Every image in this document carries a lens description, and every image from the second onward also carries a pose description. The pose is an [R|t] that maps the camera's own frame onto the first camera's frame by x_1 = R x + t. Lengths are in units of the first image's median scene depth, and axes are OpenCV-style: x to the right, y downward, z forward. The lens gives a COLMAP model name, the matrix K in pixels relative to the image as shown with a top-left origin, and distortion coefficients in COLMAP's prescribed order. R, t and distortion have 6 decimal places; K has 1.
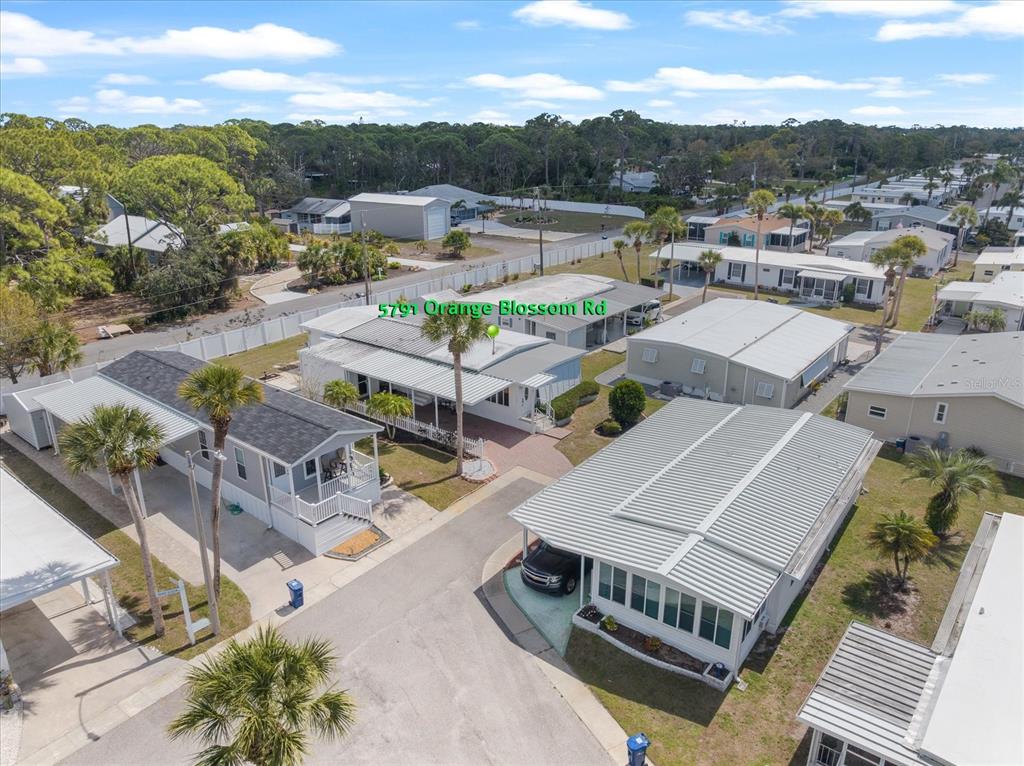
lens RADIAL K [[719.8, 0, 512.0], [0, 719.8, 383.0], [0, 0, 1]] dist [-0.039358, -0.004119]
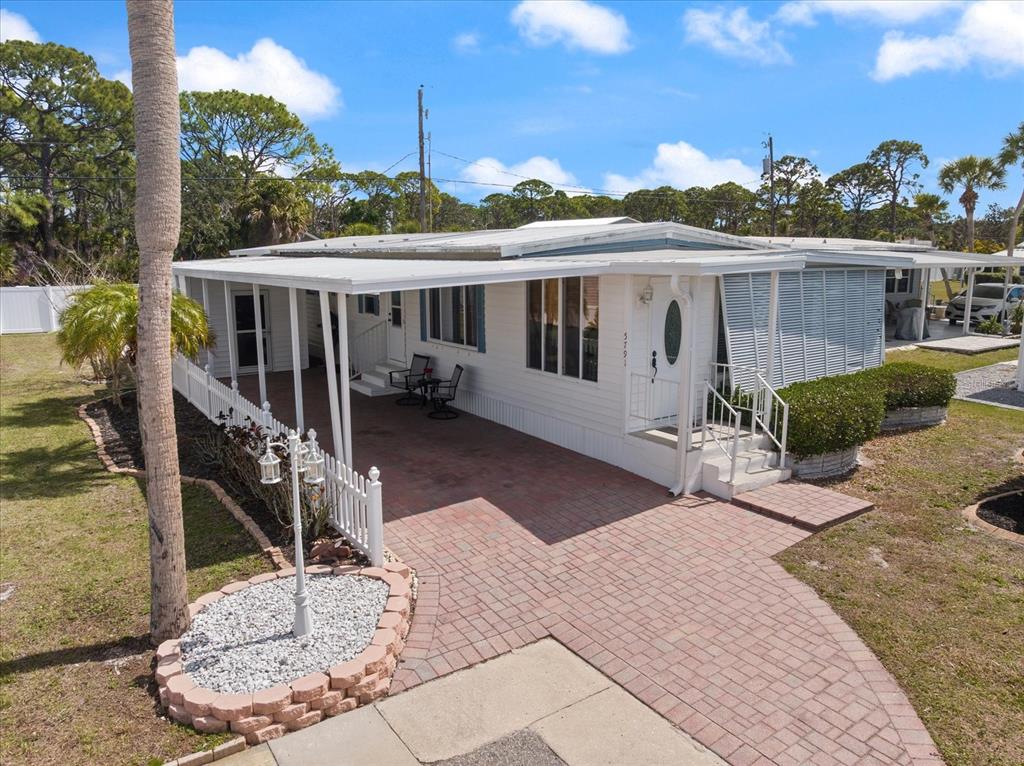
lens RADIAL K [[719.8, 0, 512.0], [0, 719.8, 383.0], [0, 0, 1]] dist [-0.039358, -0.004119]
pose [[0.949160, 0.047473, -0.311193, 0.045550], [-0.097177, 0.984469, -0.146213, 0.072636], [0.299418, 0.169020, 0.939032, 0.748565]]
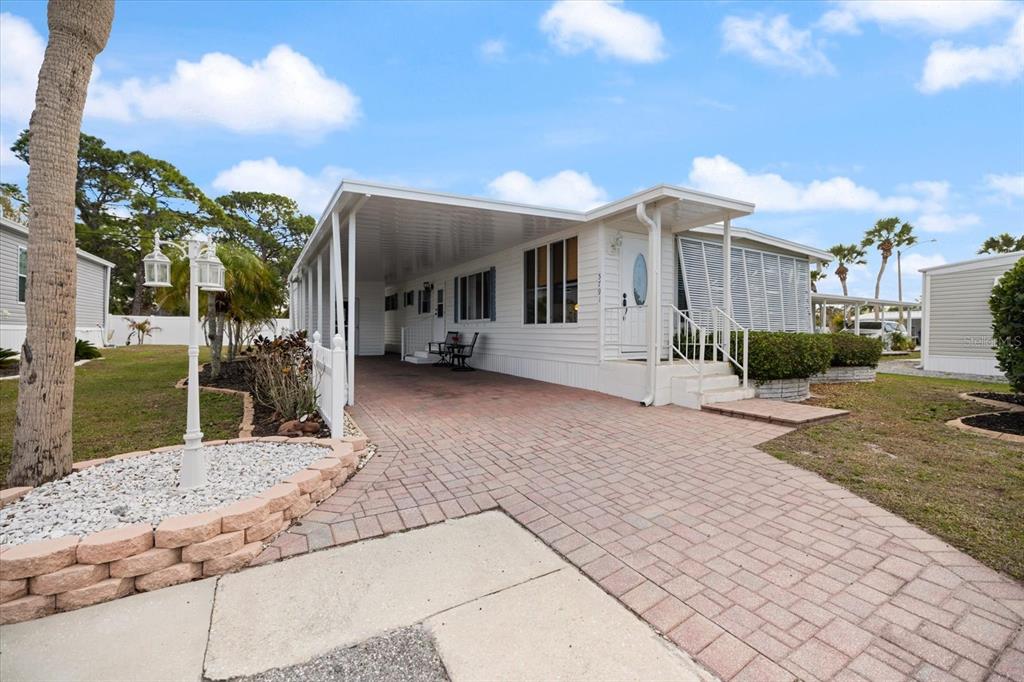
lens RADIAL K [[427.6, 0, 513.9], [0, 427.6, 339.2], [0, 0, 1]] dist [0.000199, 0.000174]
pose [[0.925182, 0.005261, -0.379486, 0.039479], [-0.127562, 0.946042, -0.297879, 0.096036], [0.357443, 0.324000, 0.875933, 0.826975]]
